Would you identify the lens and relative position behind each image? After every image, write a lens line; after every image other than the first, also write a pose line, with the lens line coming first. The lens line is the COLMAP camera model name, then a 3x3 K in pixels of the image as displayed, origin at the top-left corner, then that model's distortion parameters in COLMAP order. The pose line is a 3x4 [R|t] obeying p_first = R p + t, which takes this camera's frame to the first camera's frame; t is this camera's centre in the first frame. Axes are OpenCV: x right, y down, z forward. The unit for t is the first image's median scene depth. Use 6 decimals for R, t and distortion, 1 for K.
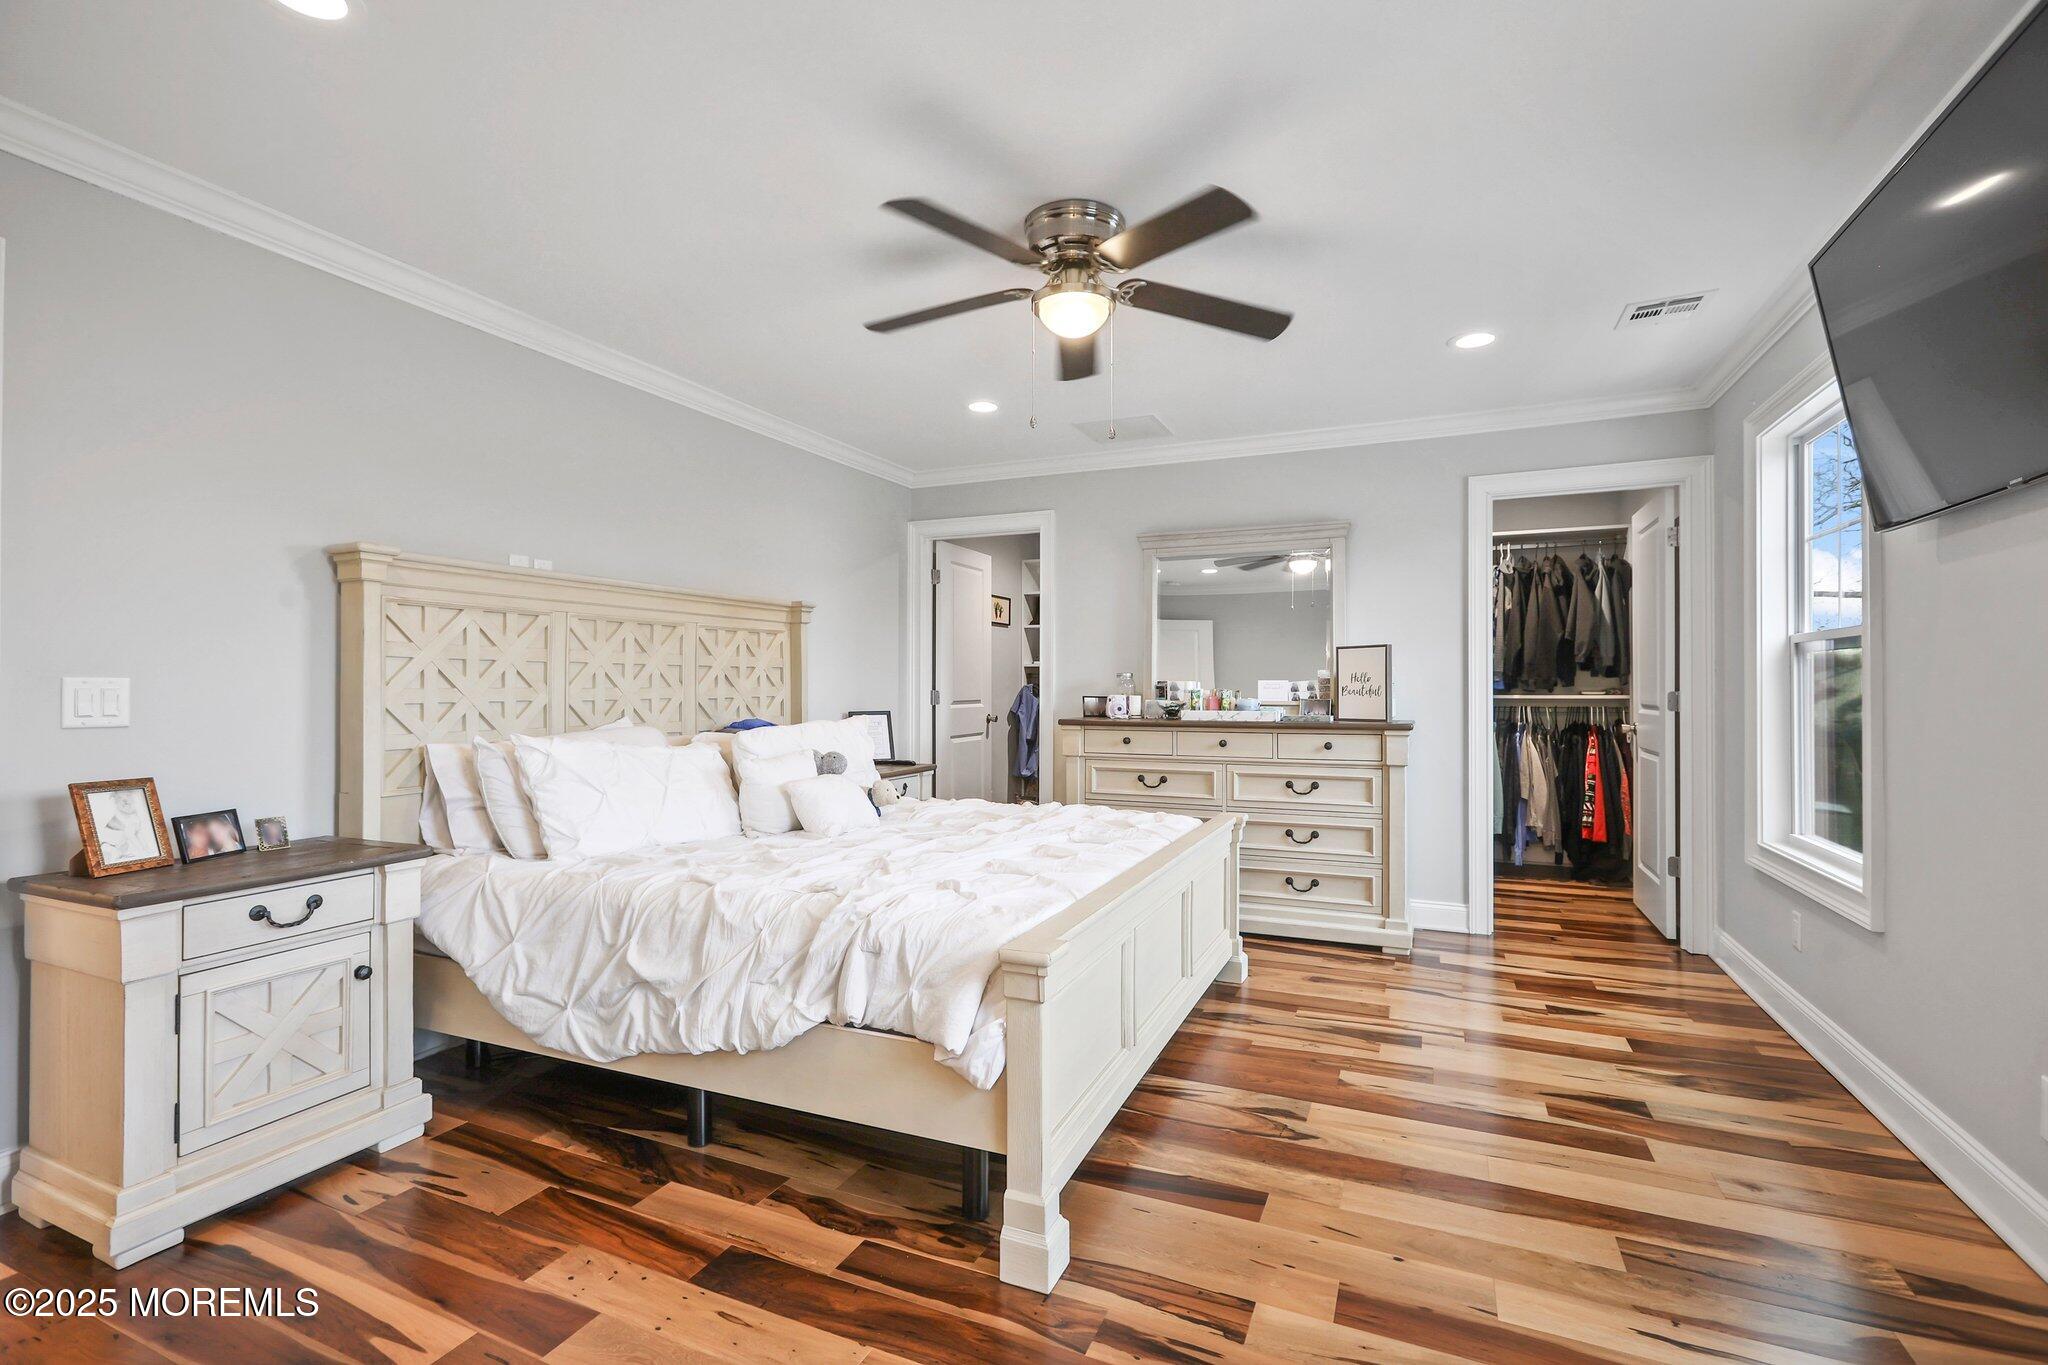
lens RADIAL K [[923.7, 0, 1031.6], [0, 923.7, 698.8], [0, 0, 1]] dist [-0.009657, 0.000790]
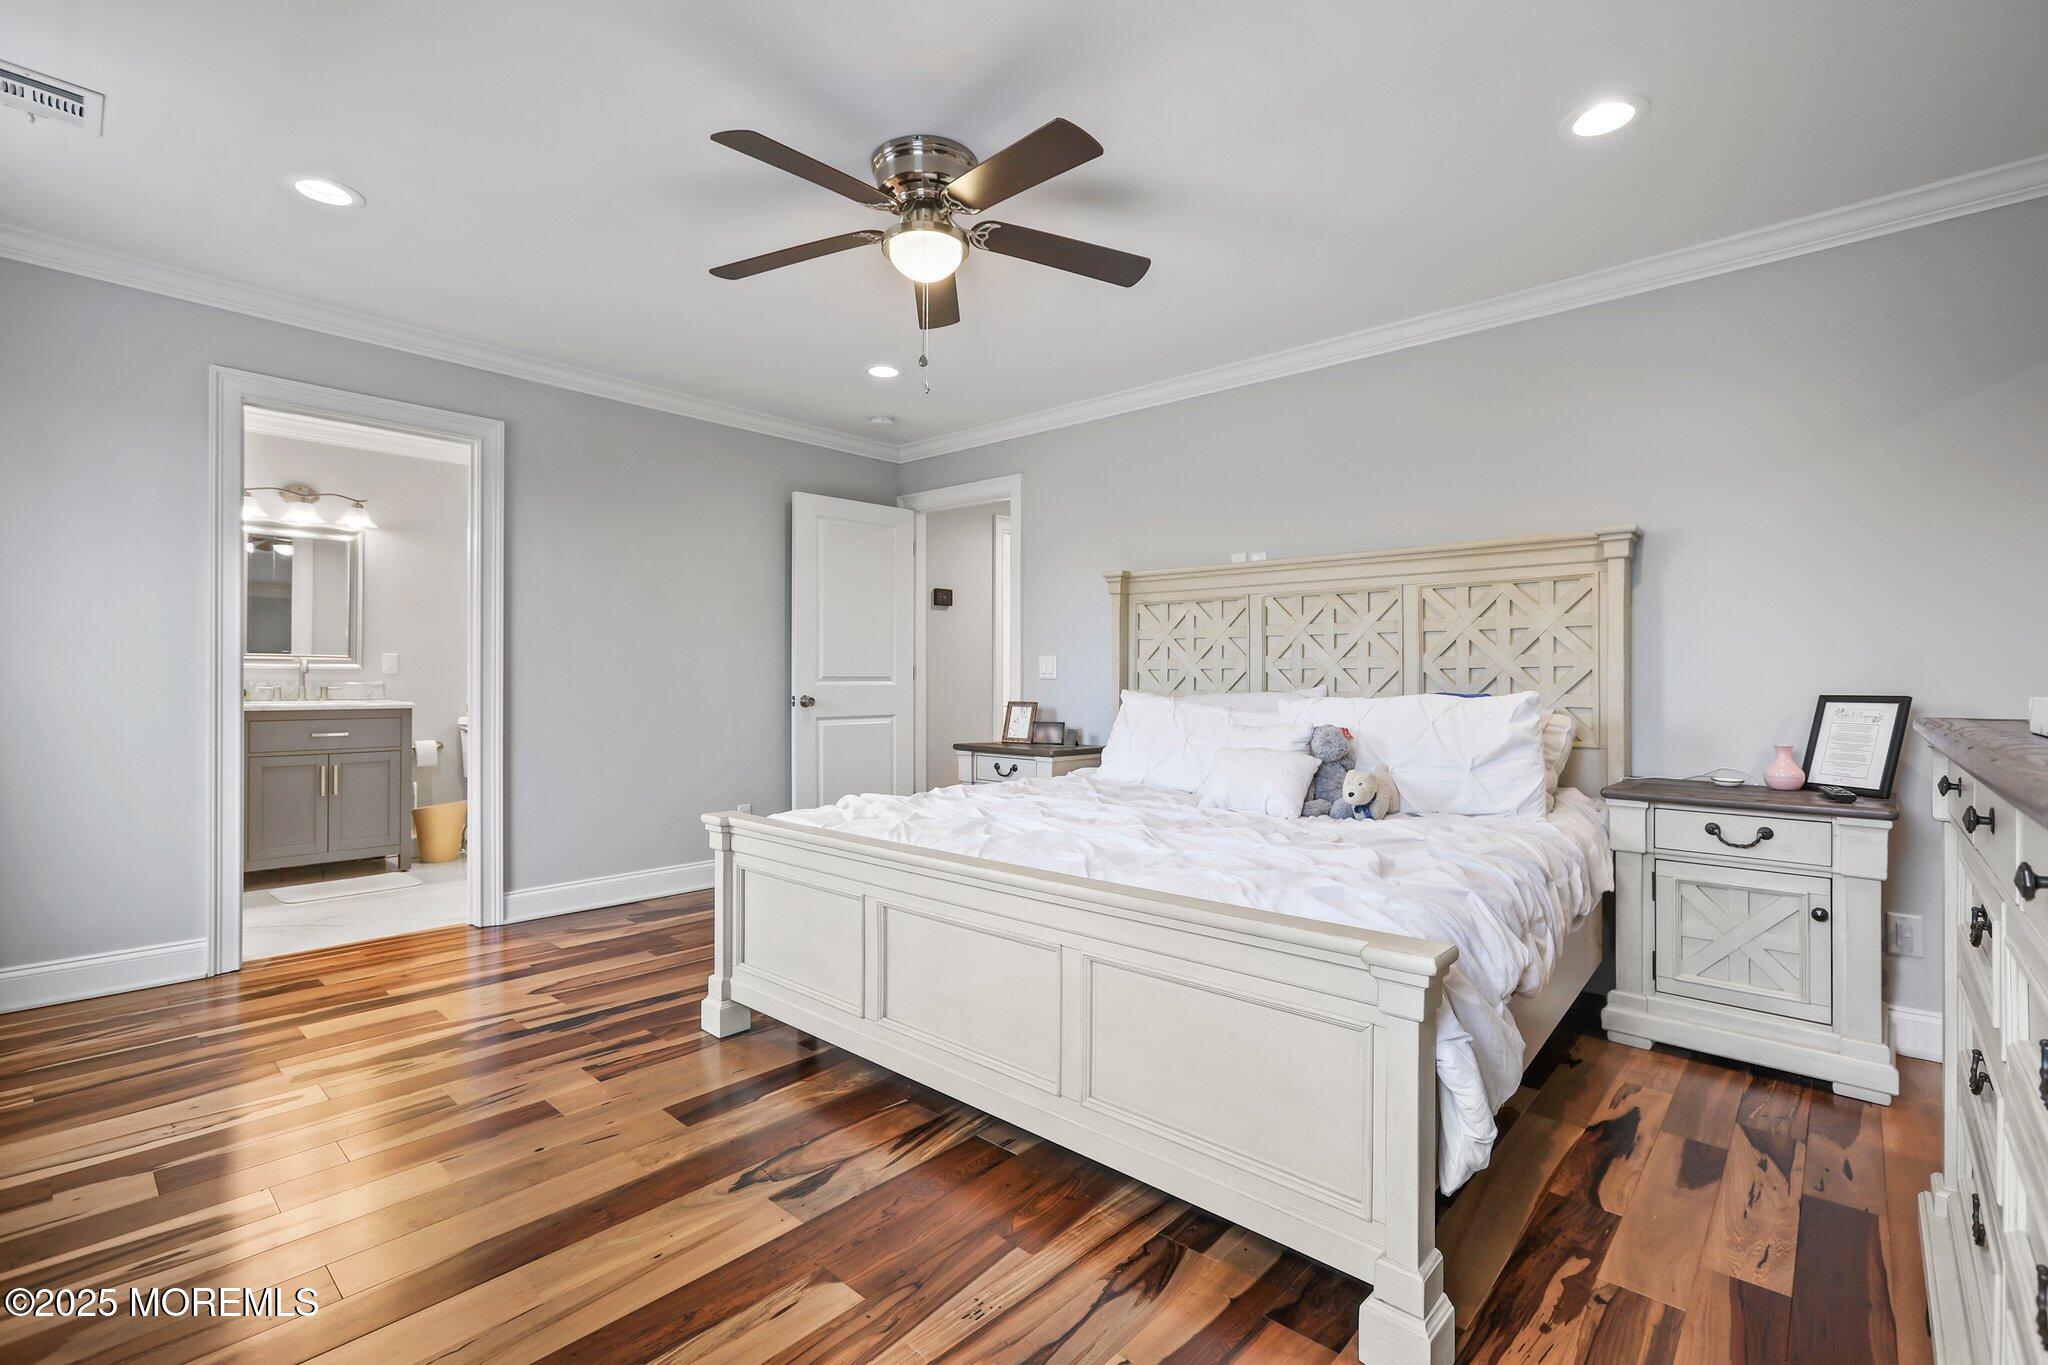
lens RADIAL K [[923.7, 0, 1031.6], [0, 923.7, 698.8], [0, 0, 1]] dist [-0.009657, 0.000790]
pose [[-0.319925, 0.027689, -0.947038, 0.976240], [-0.007361, 0.999470, 0.031709, 0.007577], [0.947414, 0.017115, -0.319551, 1.485813]]
